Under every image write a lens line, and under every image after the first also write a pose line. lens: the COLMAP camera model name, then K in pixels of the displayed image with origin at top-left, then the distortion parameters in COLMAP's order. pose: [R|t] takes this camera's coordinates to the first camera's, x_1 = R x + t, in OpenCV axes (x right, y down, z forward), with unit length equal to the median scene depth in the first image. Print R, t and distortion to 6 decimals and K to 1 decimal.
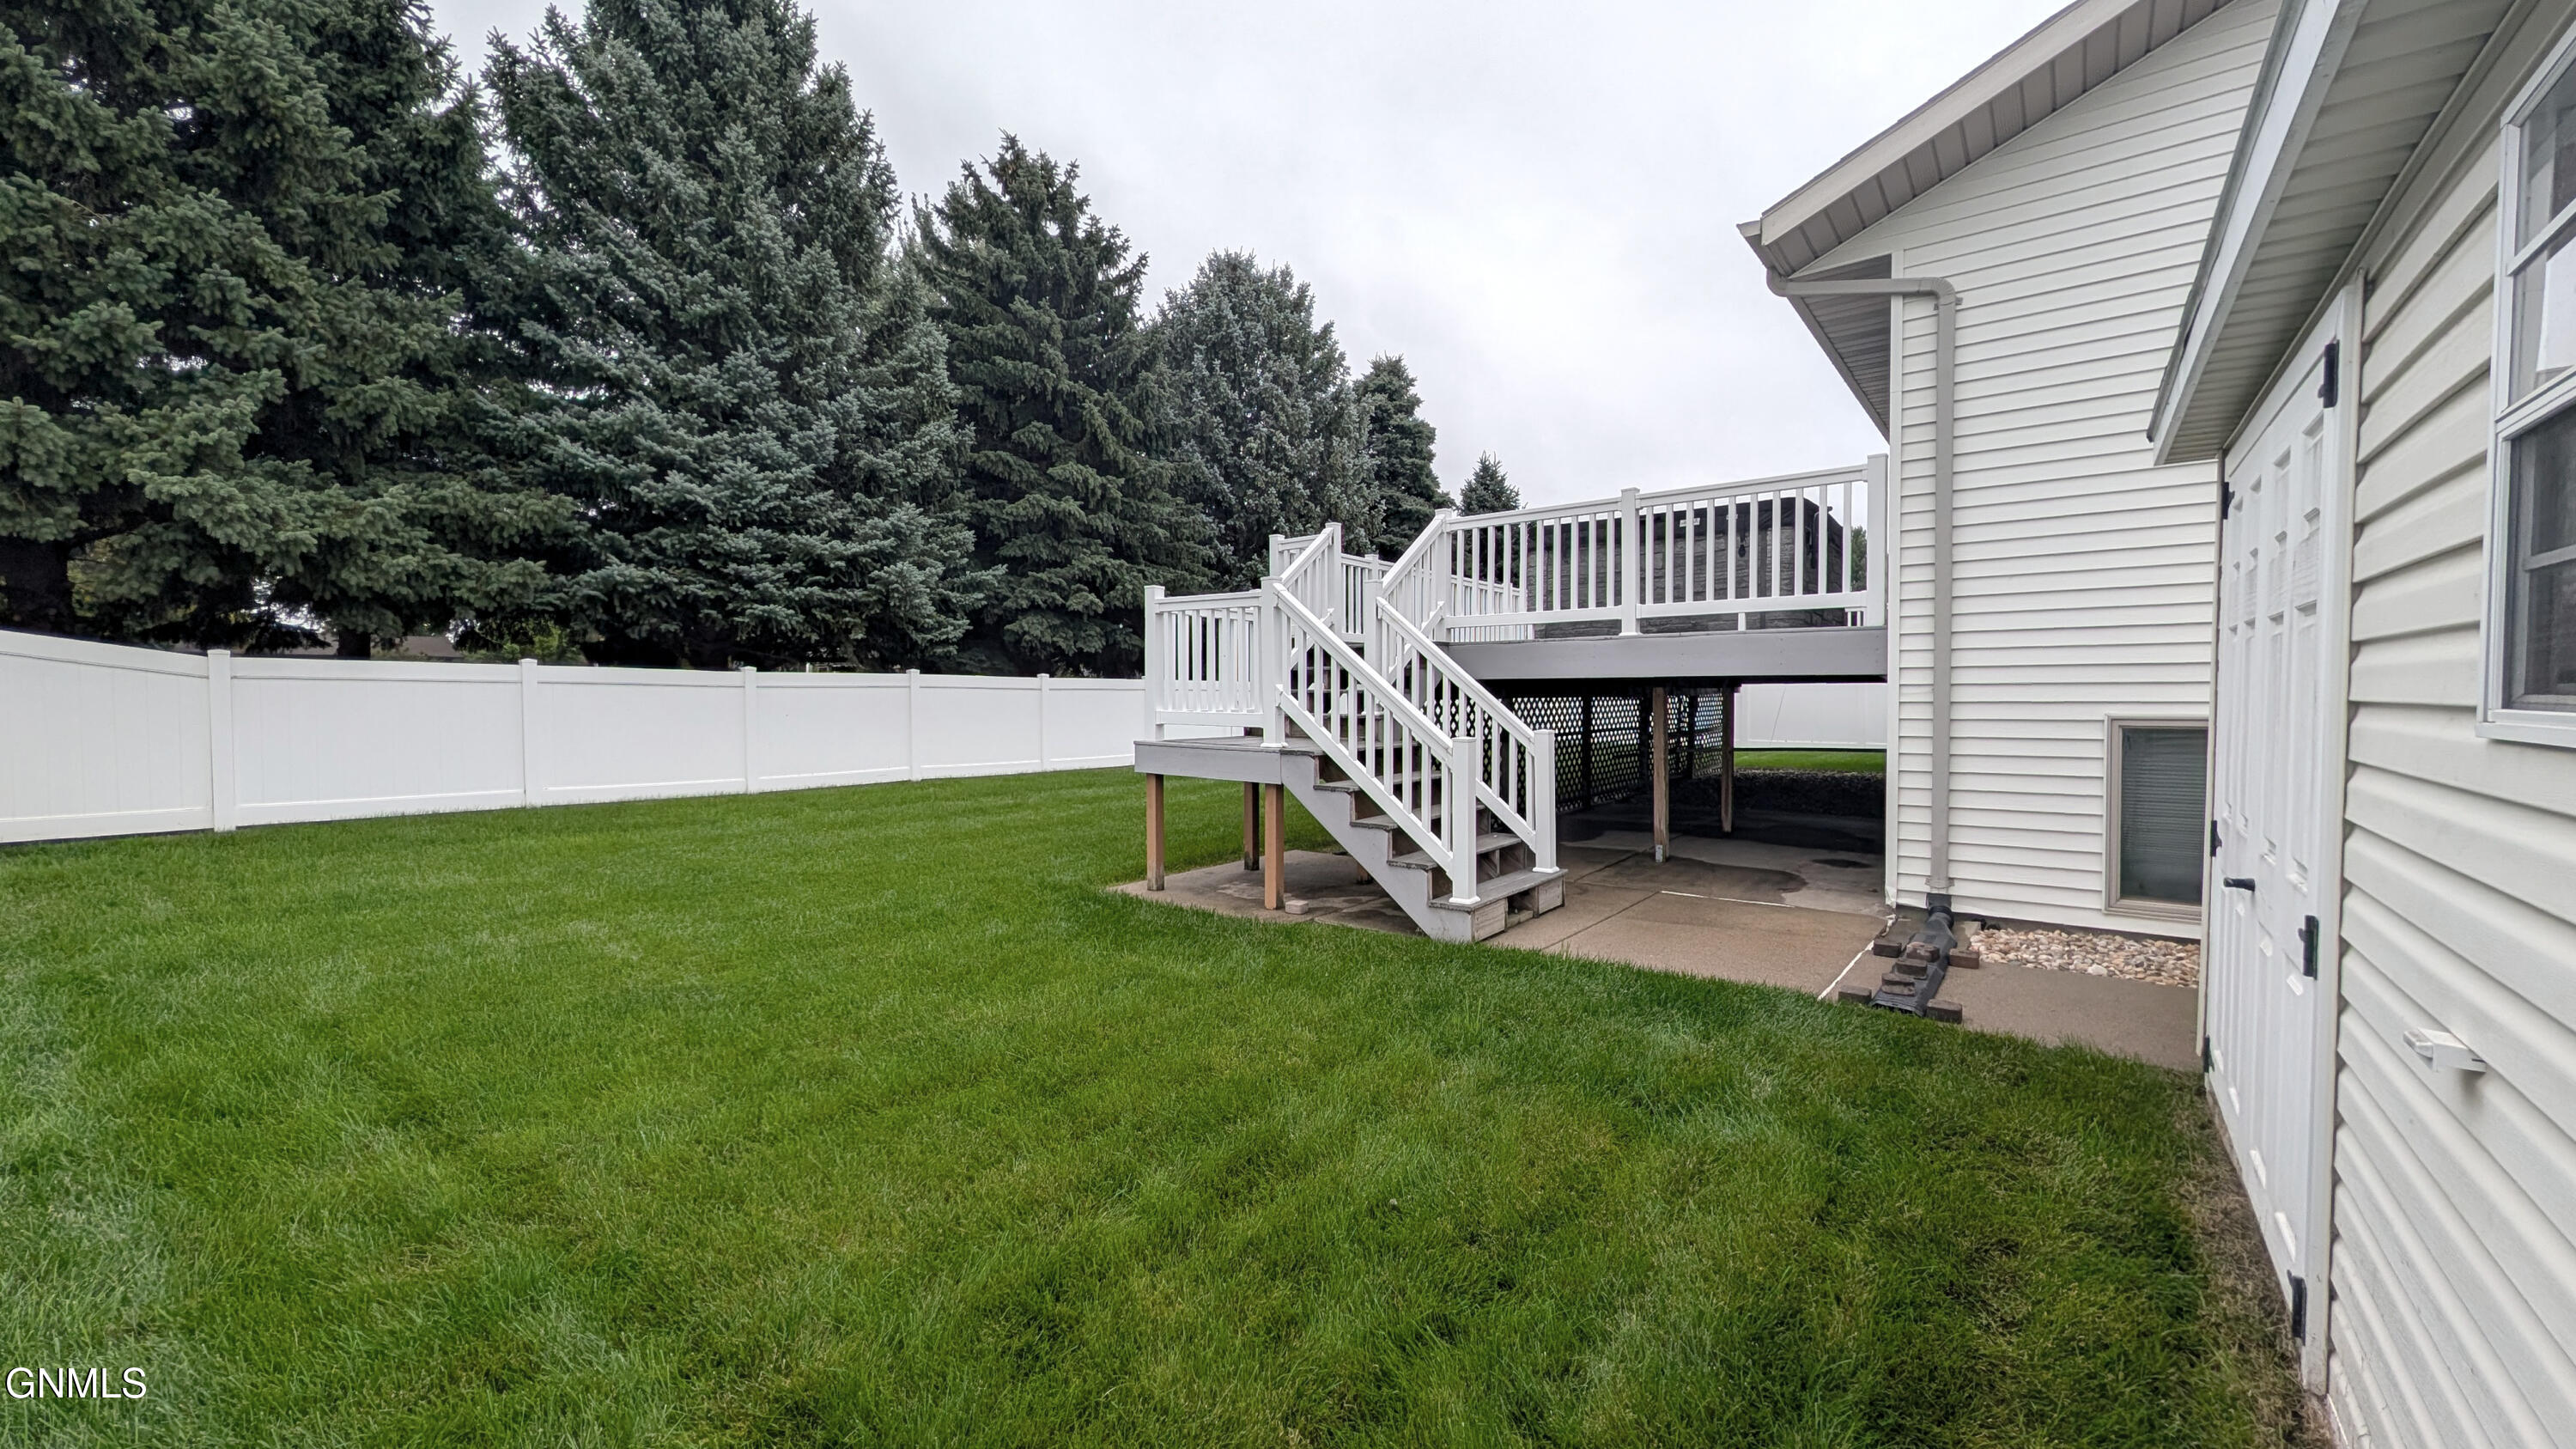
lens RADIAL K [[978.0, 0, 1280.3], [0, 978.0, 720.7], [0, 0, 1]] dist [0.003896, -0.001107]
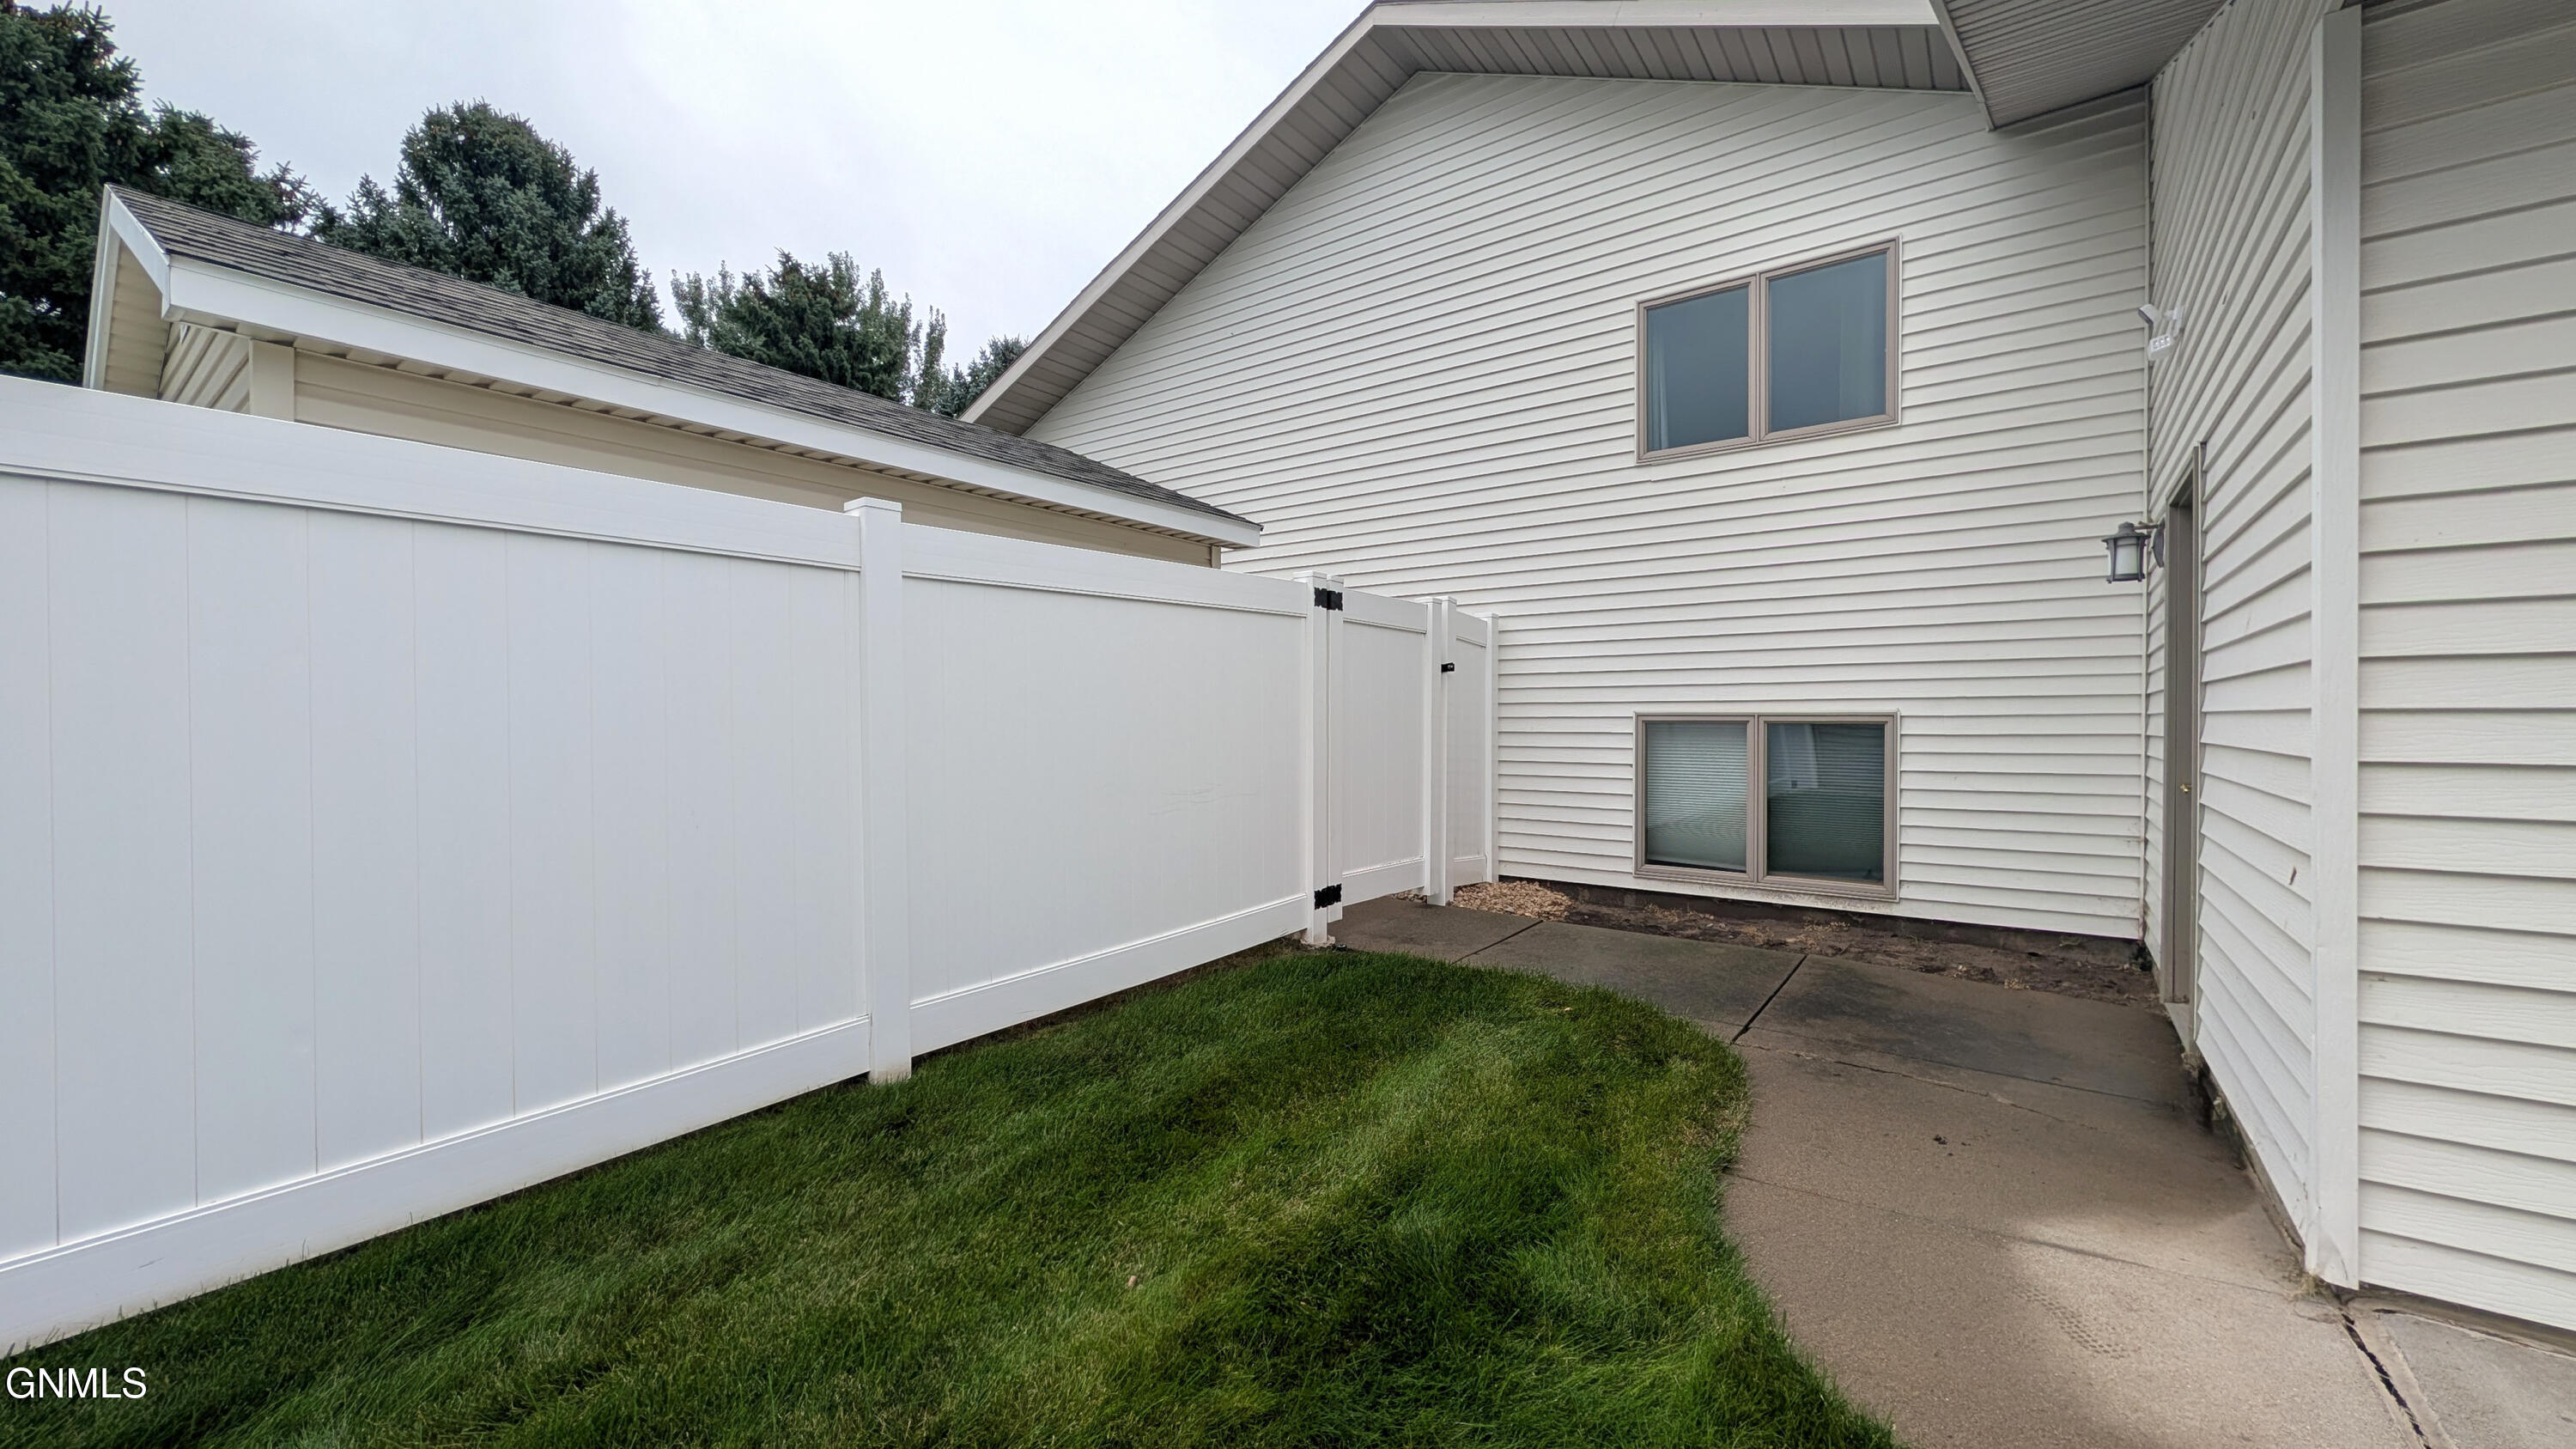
lens RADIAL K [[978.0, 0, 1298.7], [0, 978.0, 717.7], [0, 0, 1]] dist [0.003896, -0.001107]
pose [[0.999105, -0.009376, 0.041239, 0.435915], [0.010911, 0.999250, -0.037142, 0.054284], [-0.040860, 0.037559, 0.998459, -0.326240]]
